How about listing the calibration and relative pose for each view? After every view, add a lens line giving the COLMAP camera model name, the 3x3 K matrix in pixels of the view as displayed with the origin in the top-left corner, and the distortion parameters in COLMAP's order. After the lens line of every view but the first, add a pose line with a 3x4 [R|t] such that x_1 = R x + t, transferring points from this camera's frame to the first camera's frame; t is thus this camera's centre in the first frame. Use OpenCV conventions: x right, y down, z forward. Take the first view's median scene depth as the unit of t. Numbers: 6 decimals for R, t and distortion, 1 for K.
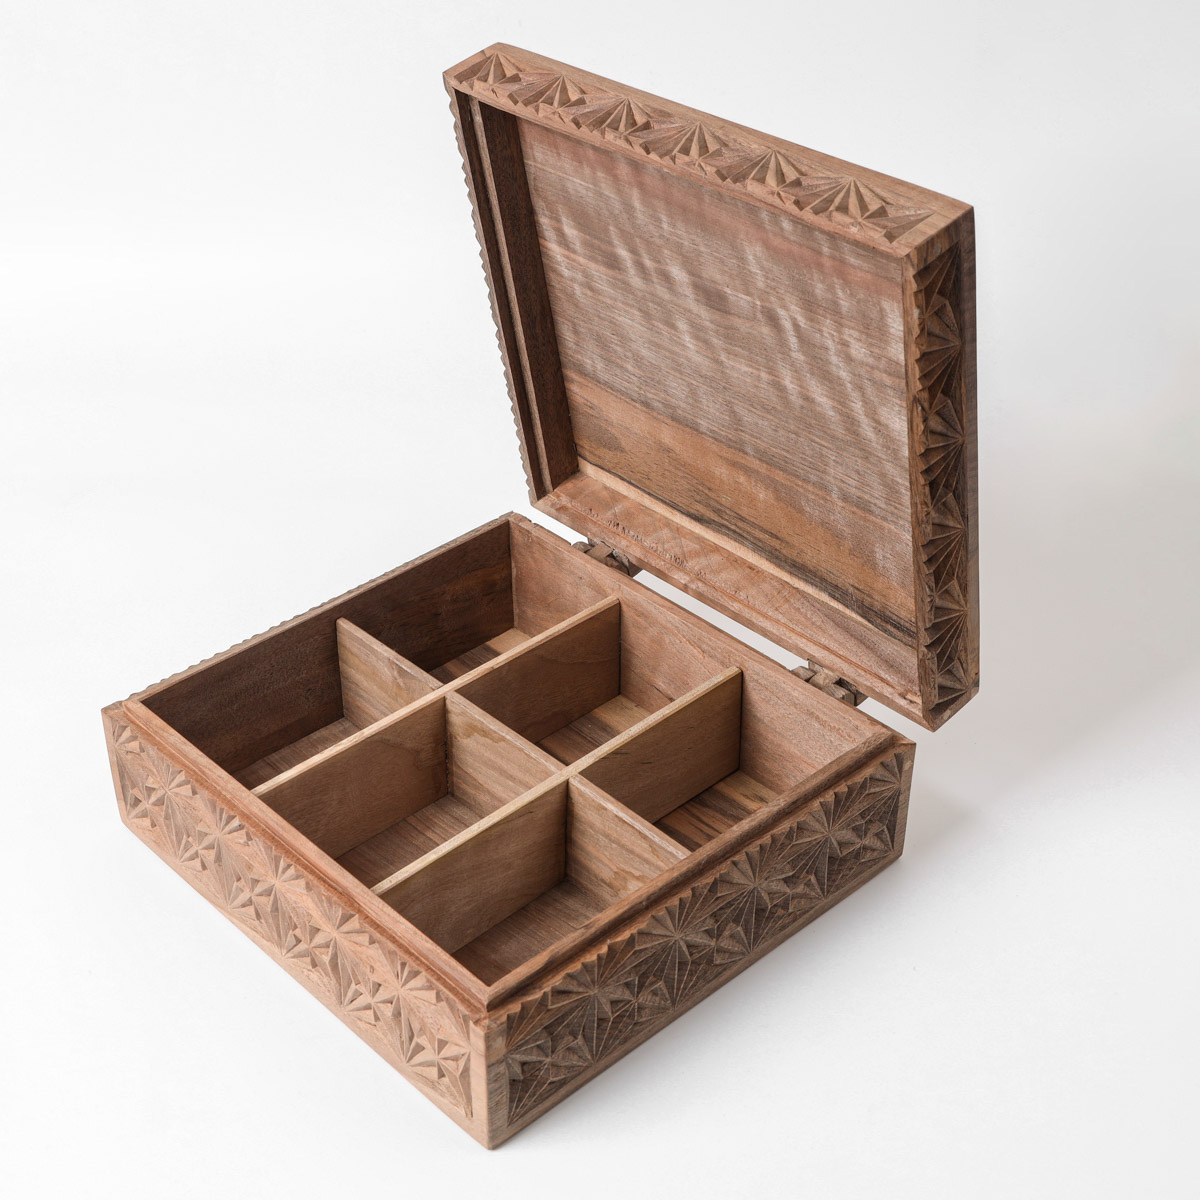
lens RADIAL K [[1880.3, 0, 600.0], [0, 1880.3, 600.0], [0, 0, 1]] dist [0.000535, 0.023779]
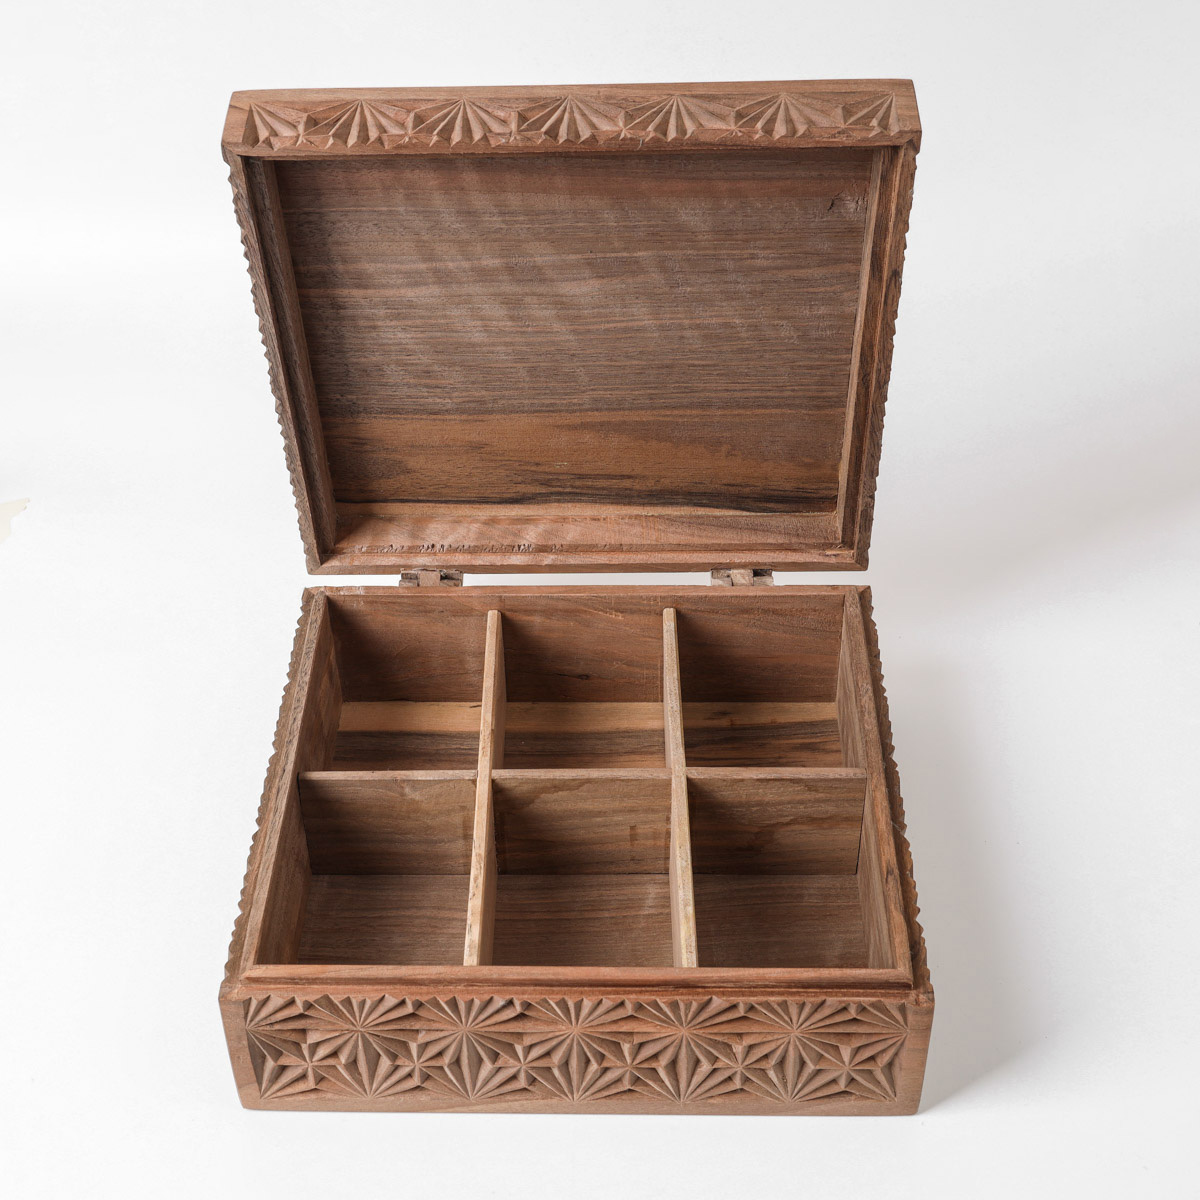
lens RADIAL K [[1880.3, 0, 600.0], [0, 1880.3, 600.0], [0, 0, 1]] dist [0.000535, 0.023779]
pose [[0.705840, -0.456881, 0.541340, -0.491108], [0.418459, 0.885542, 0.201762, -0.185180], [-0.571560, 0.084117, 0.816237, 0.206120]]
